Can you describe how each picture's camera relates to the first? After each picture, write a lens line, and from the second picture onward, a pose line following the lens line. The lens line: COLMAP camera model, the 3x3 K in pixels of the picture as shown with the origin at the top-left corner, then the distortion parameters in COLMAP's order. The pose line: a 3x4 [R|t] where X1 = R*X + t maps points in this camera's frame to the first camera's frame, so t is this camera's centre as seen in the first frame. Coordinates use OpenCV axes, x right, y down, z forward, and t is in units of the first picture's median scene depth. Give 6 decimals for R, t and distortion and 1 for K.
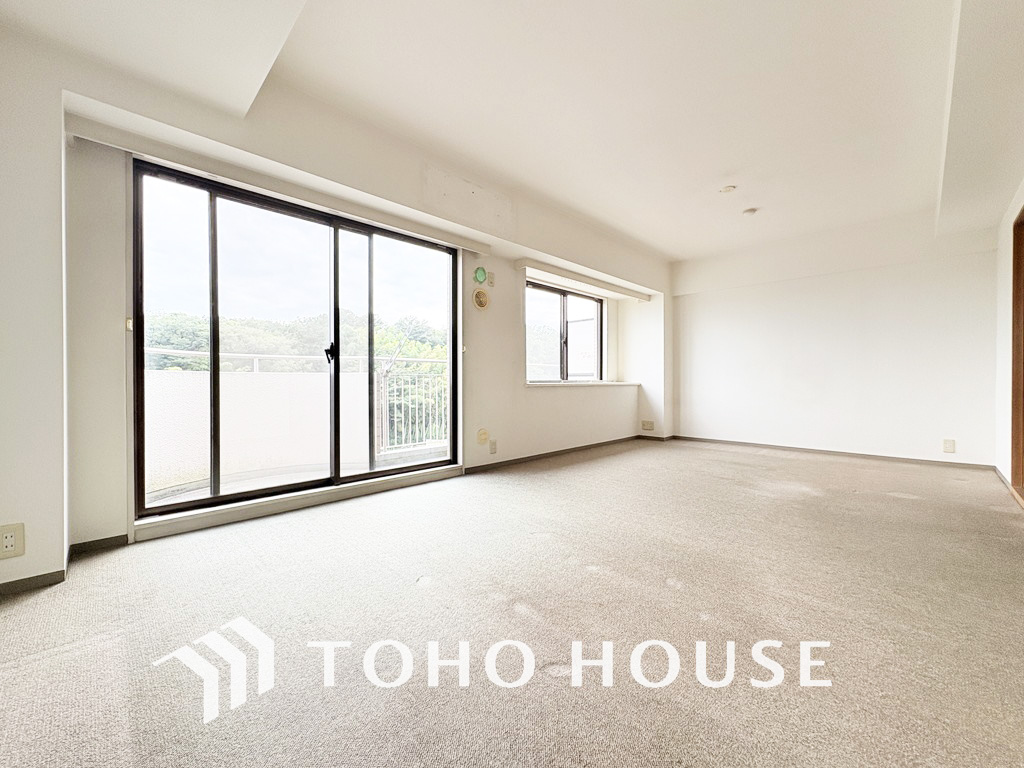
lens RADIAL K [[412.7, 0, 512.0], [0, 412.7, 384.0], [0, 0, 1]] dist [-0.000555, -0.000119]
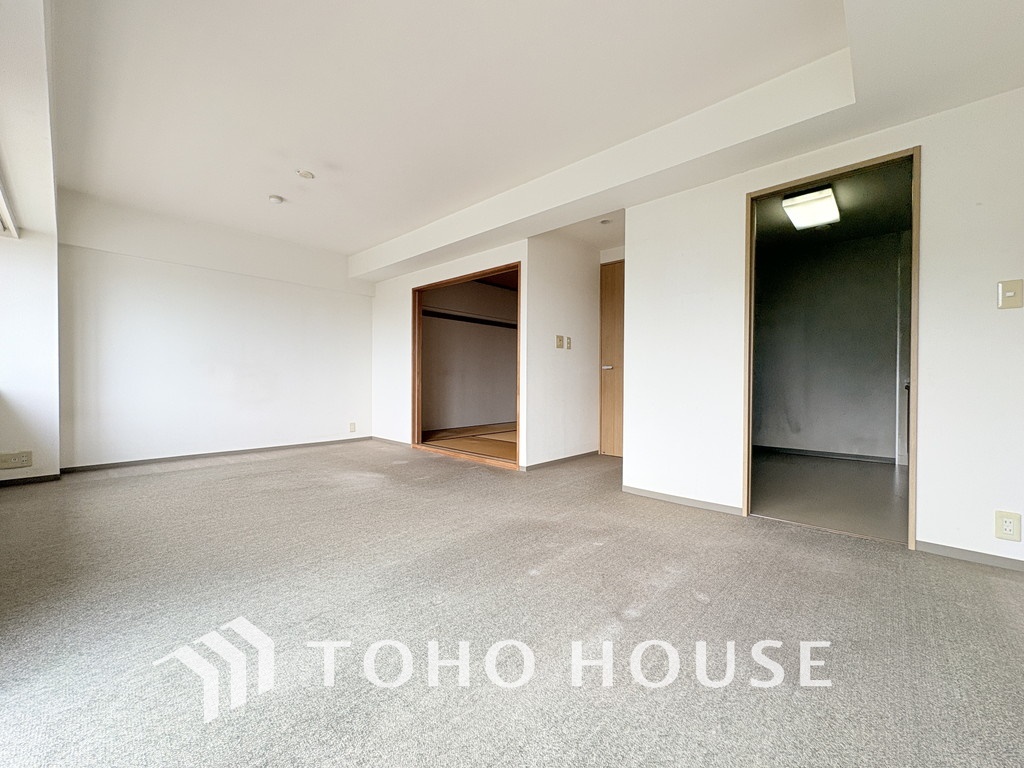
lens RADIAL K [[412.7, 0, 512.0], [0, 412.7, 384.0], [0, 0, 1]] dist [-0.000555, -0.000119]
pose [[-0.052060, -0.007432, 0.998616, -0.380472], [-0.000061, 0.999972, 0.007439, -0.009056], [-0.998644, 0.000326, -0.052059, 0.526420]]
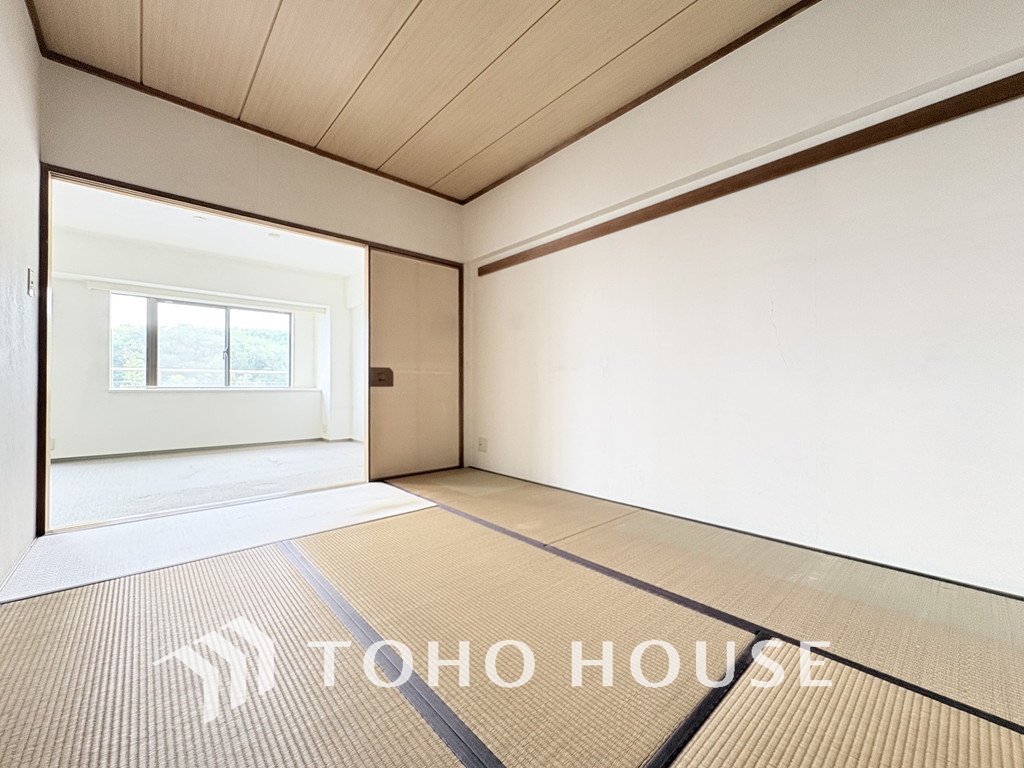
lens RADIAL K [[395.7, 0, 512.0], [0, 395.7, 384.0], [0, 0, 1]] dist [0.000607, 0.000088]
pose [[0.999944, 0.001572, -0.010428, 1.255977], [-0.001776, 0.999805, -0.019657, 0.005418], [0.010395, 0.019674, 0.999752, 0.007910]]
